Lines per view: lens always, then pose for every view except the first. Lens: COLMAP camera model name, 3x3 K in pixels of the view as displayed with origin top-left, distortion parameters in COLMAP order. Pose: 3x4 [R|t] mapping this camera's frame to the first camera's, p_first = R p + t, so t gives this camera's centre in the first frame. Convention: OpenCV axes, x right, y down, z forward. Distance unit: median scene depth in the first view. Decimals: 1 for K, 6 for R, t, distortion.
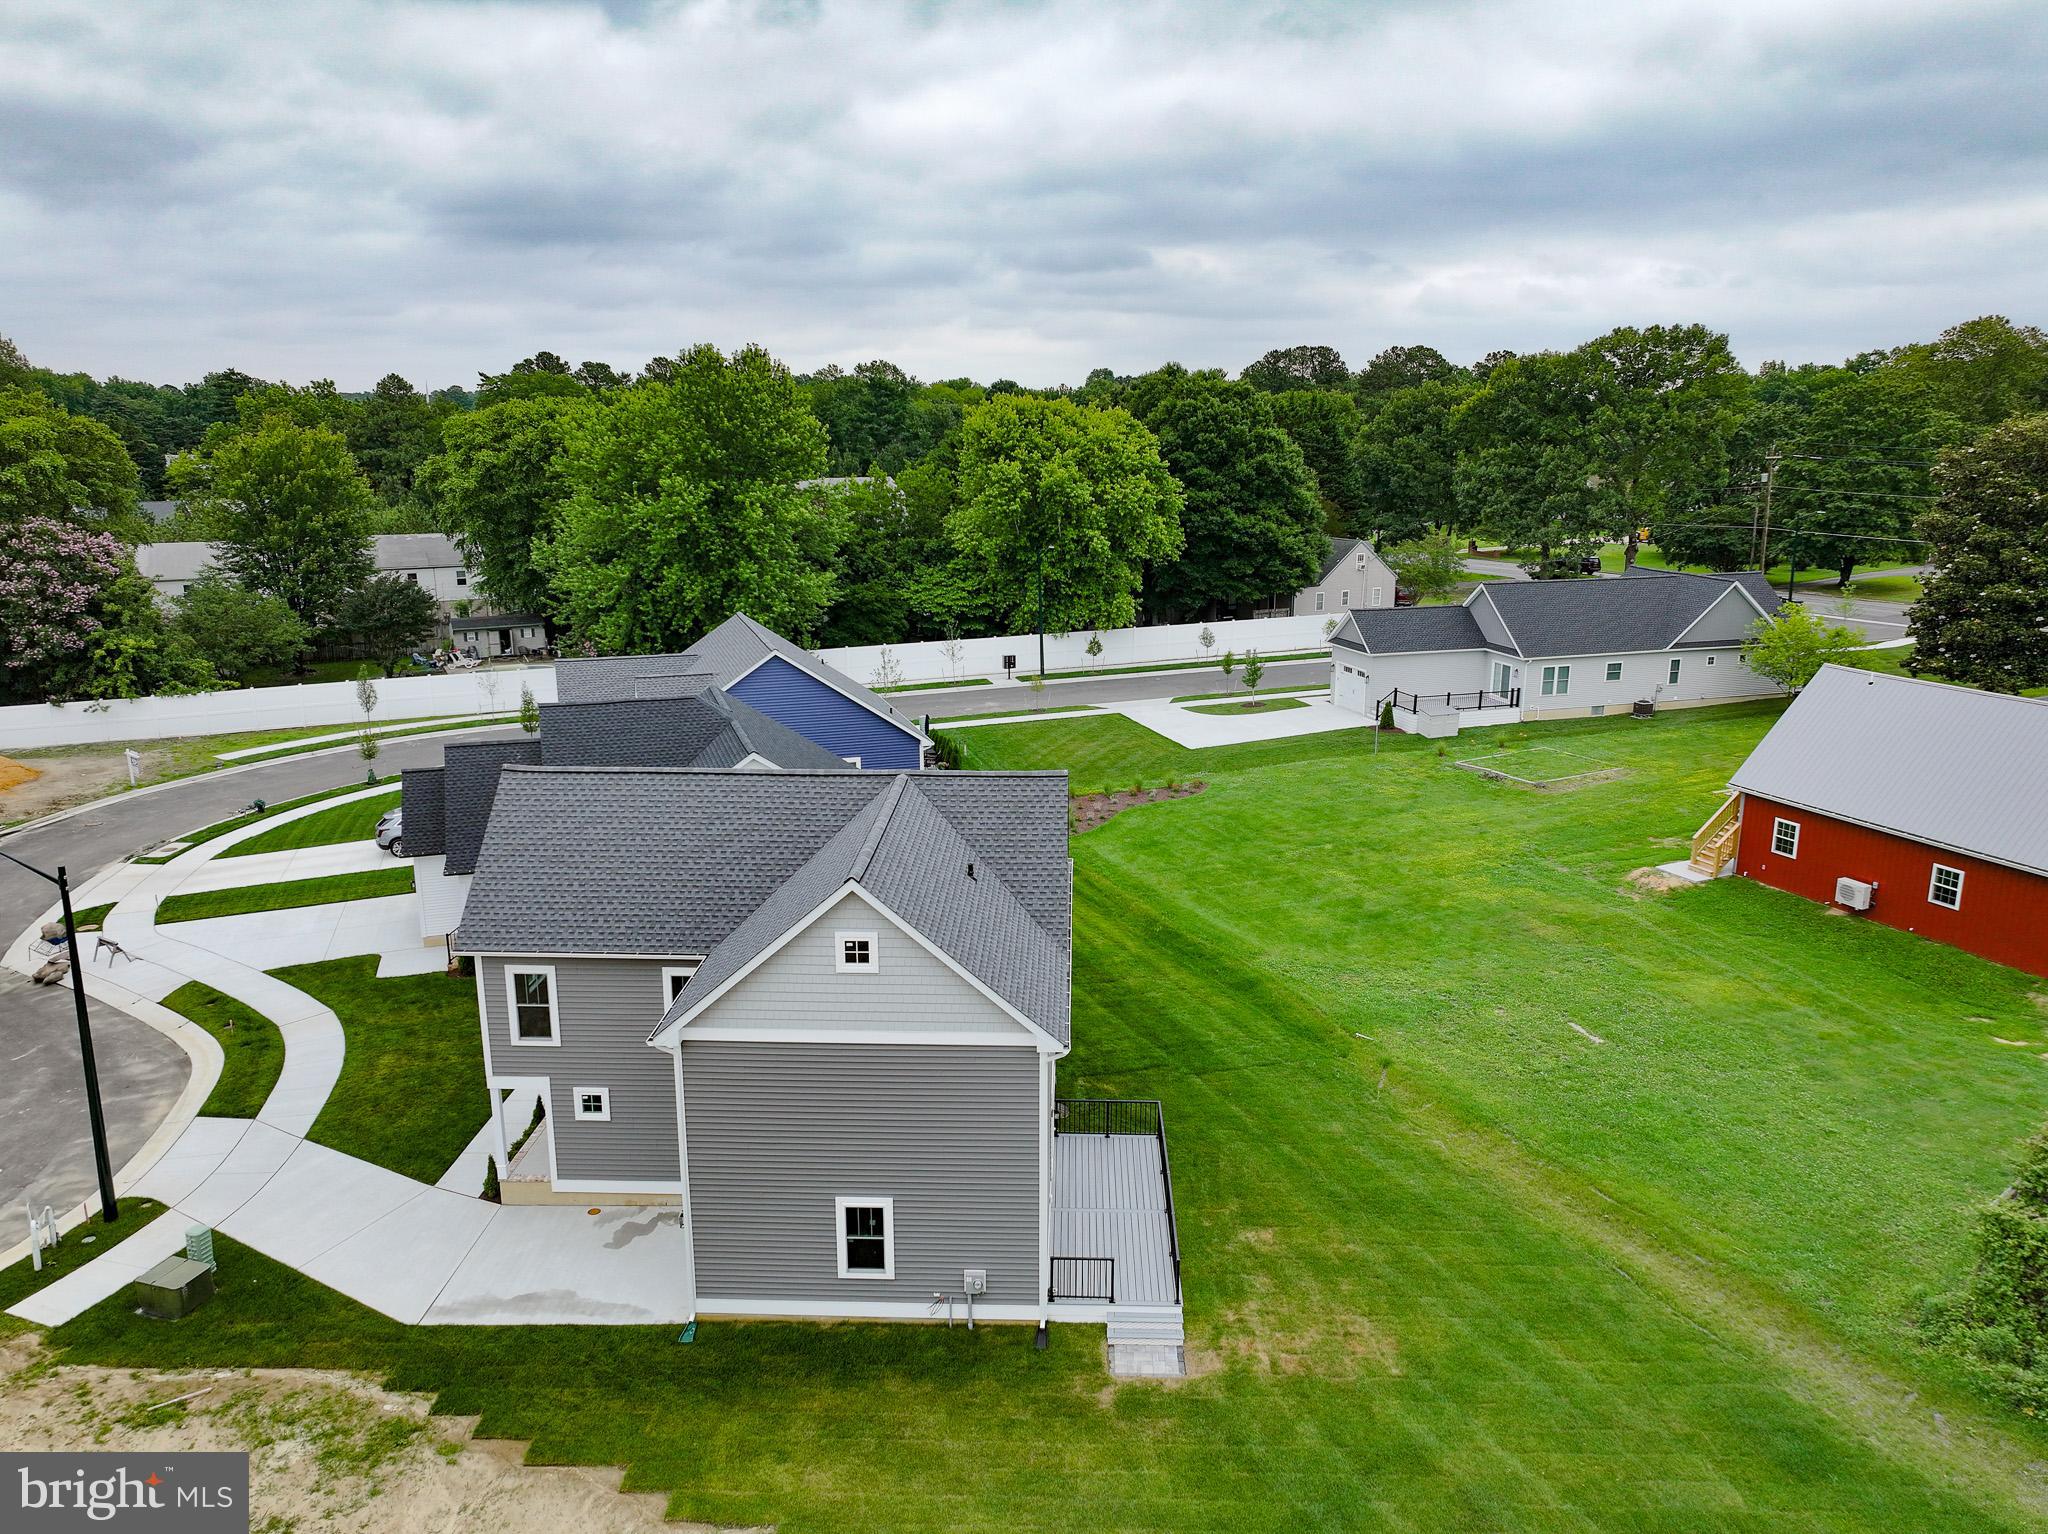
lens RADIAL K [[1434.9, 0, 1026.6], [0, 1434.9, 761.4], [0, 0, 1]] dist [-0.003391, 0.015442]
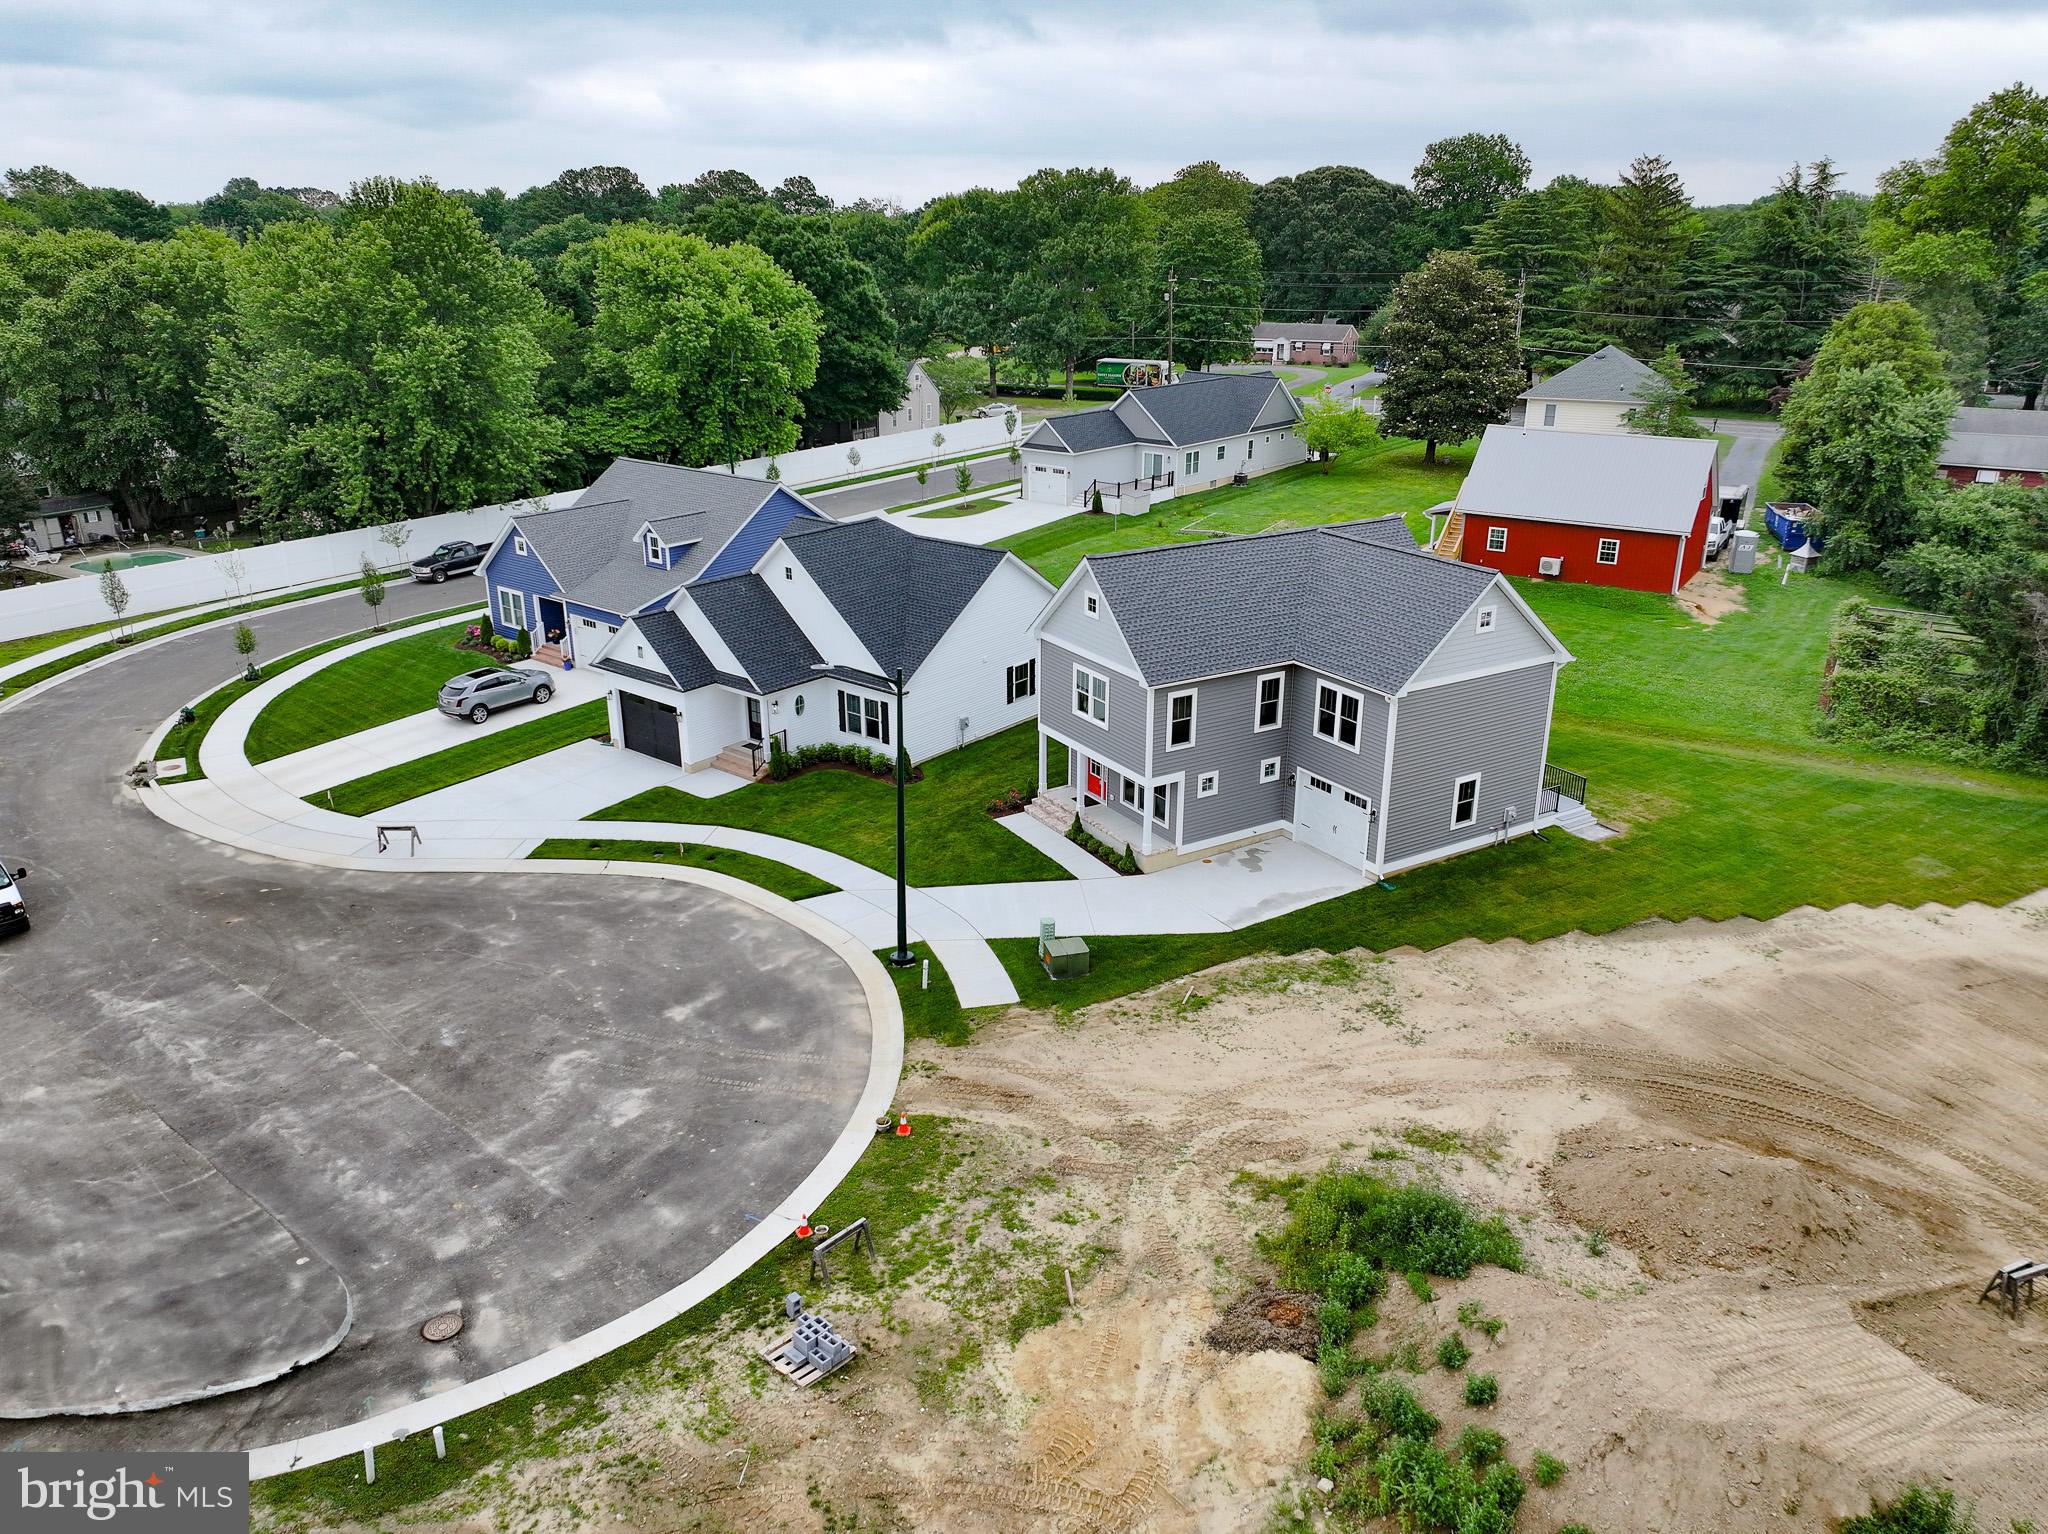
lens RADIAL K [[1437.0, 0, 1030.3], [0, 1437.0, 764.6], [0, 0, 1]] dist [-0.000959, 0.015141]
pose [[0.835762, -0.190513, 0.514982, -0.782901], [0.128381, 0.979683, 0.154076, -0.012824], [-0.533873, -0.062657, 0.843240, -0.060975]]
